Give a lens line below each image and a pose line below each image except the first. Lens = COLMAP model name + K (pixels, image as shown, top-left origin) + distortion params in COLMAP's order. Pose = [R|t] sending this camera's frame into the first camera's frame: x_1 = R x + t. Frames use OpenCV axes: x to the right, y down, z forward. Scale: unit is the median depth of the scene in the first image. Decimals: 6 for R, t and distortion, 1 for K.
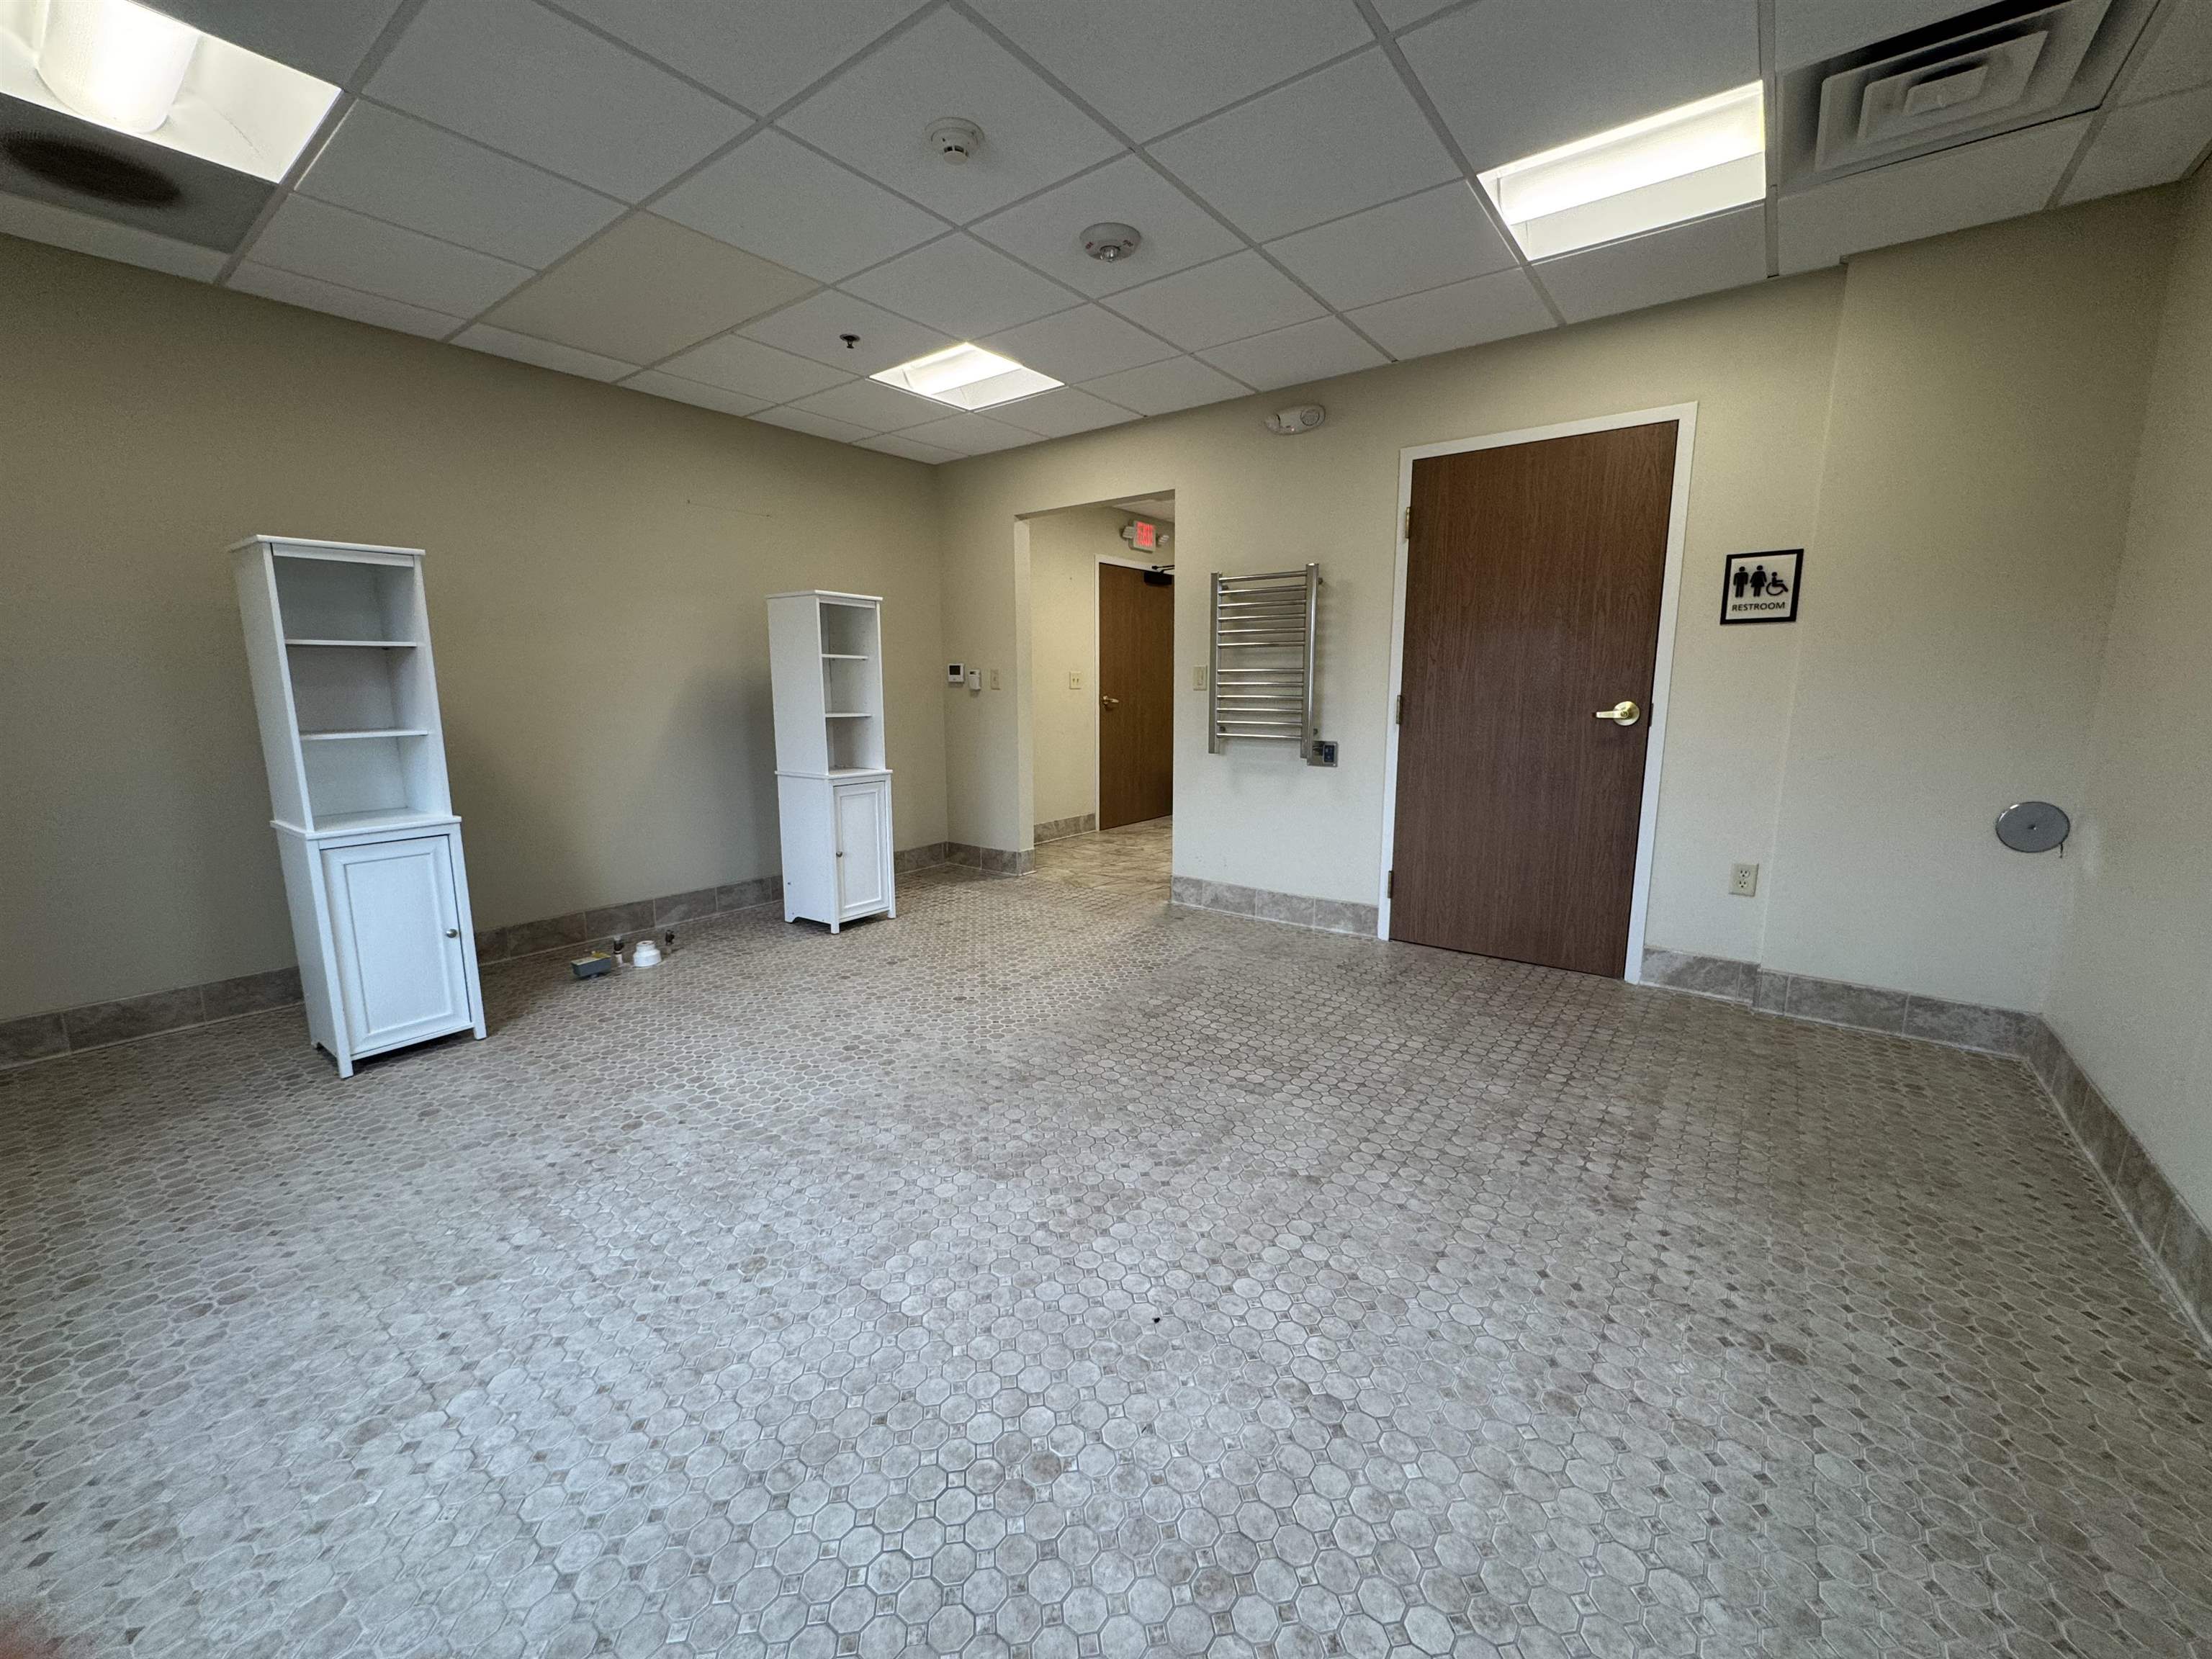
lens RADIAL K [[877.7, 0, 1103.2], [0, 877.7, 830.9], [0, 0, 1]] dist [-0.003897, 0.000732]
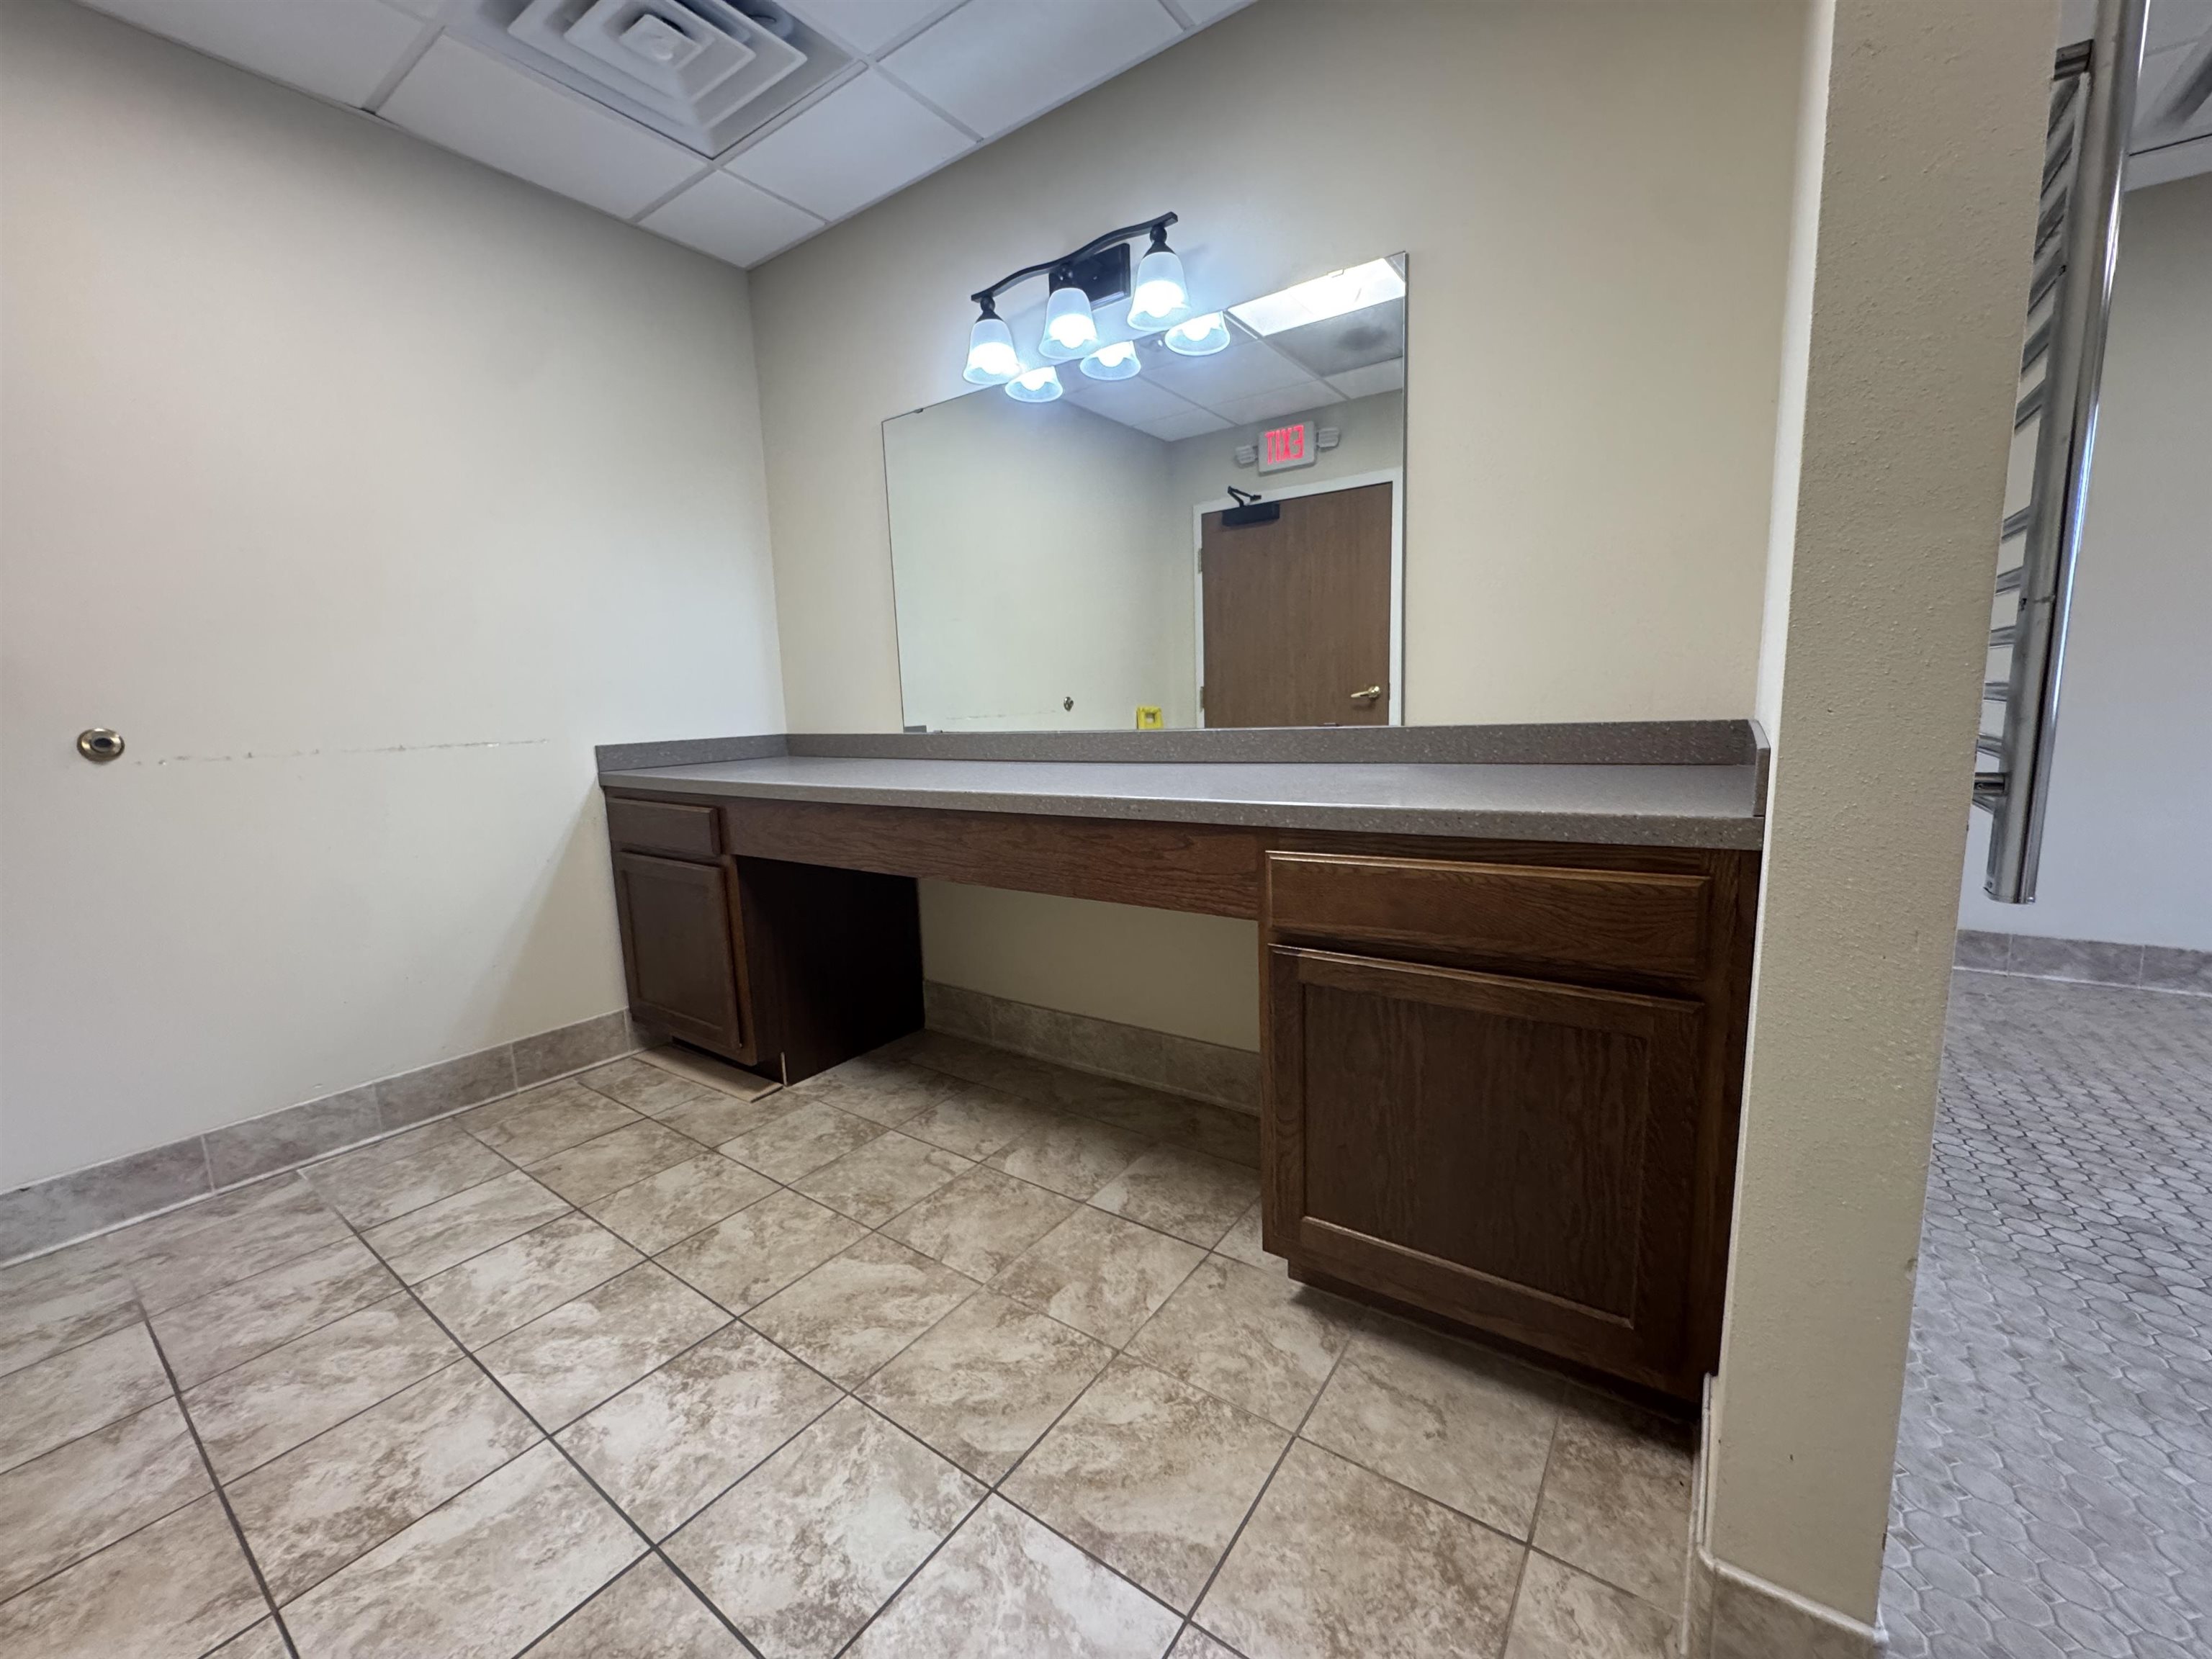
lens RADIAL K [[877.7, 0, 1103.2], [0, 877.7, 830.9], [0, 0, 1]] dist [-0.003897, 0.000732]
pose [[-0.031435, -0.145889, 0.988801, -0.097844], [0.199468, 0.968474, 0.149231, -0.236379], [-0.979400, 0.201925, -0.001344, 1.598491]]
